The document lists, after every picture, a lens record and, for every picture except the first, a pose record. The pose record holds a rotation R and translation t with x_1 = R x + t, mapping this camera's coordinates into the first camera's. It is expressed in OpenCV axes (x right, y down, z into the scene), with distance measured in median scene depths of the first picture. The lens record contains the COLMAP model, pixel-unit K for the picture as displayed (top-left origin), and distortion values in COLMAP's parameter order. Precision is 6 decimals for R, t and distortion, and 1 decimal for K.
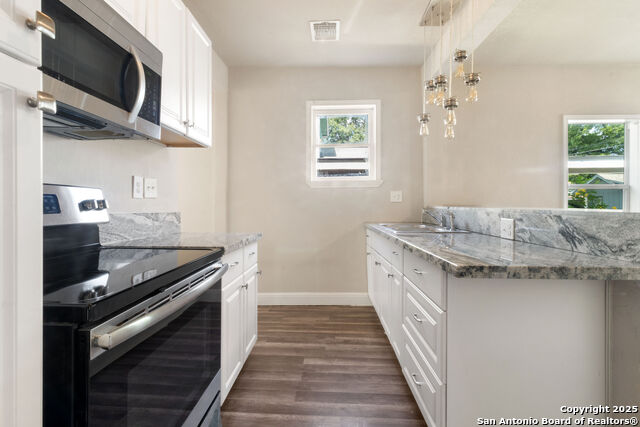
lens RADIAL K [[293.9, 0, 318.2], [0, 293.9, 207.2], [0, 0, 1]] dist [0.010375, -0.000822]
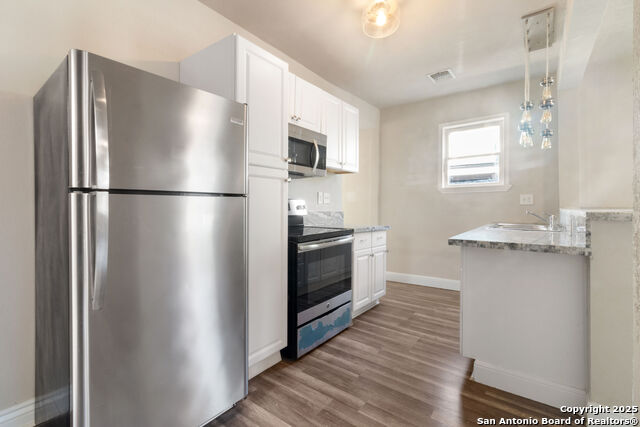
lens RADIAL K [[293.9, 0, 319.2], [0, 293.9, 210.3], [0, 0, 1]] dist [0.010375, -0.000822]
pose [[0.818990, 0.005045, -0.573785, 0.421409], [-0.003780, 0.999987, 0.003397, 0.004297], [0.573795, -0.000613, 0.818999, -0.500919]]
